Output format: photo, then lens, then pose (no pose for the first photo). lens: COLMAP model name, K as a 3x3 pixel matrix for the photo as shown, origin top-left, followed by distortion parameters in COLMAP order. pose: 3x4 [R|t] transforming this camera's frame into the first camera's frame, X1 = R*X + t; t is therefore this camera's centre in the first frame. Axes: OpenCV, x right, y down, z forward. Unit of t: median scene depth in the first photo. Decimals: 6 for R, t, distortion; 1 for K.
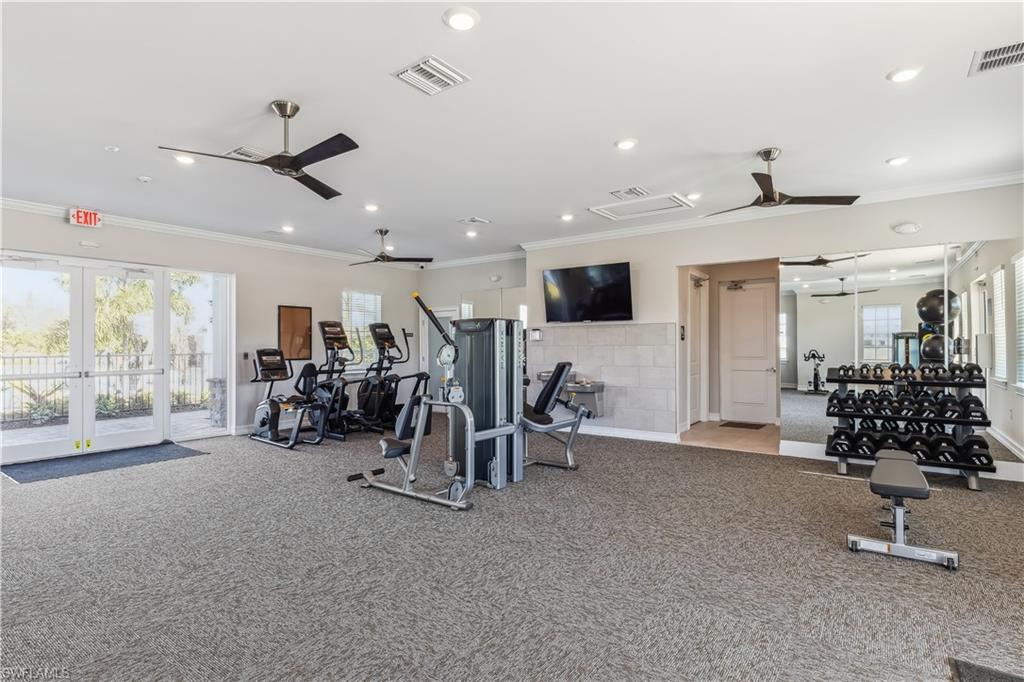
lens RADIAL K [[525.0, 0, 512.4], [0, 525.0, 344.1], [0, 0, 1]] dist [0.001693, 0.000099]
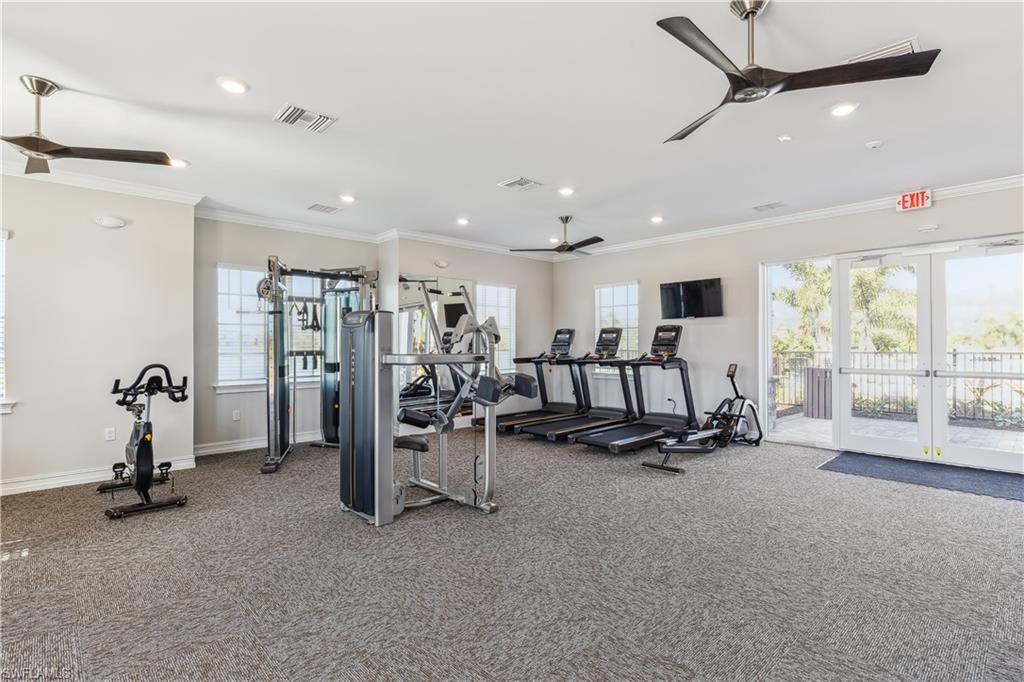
lens RADIAL K [[500.7, 0, 512.8], [0, 500.7, 339.5], [0, 0, 1]] dist [-0.005630, -0.000005]
pose [[-0.199673, -0.007661, -0.979833, 0.171332], [0.007079, 0.999932, -0.009261, 0.003202], [0.979837, -0.008785, -0.199605, 0.501044]]
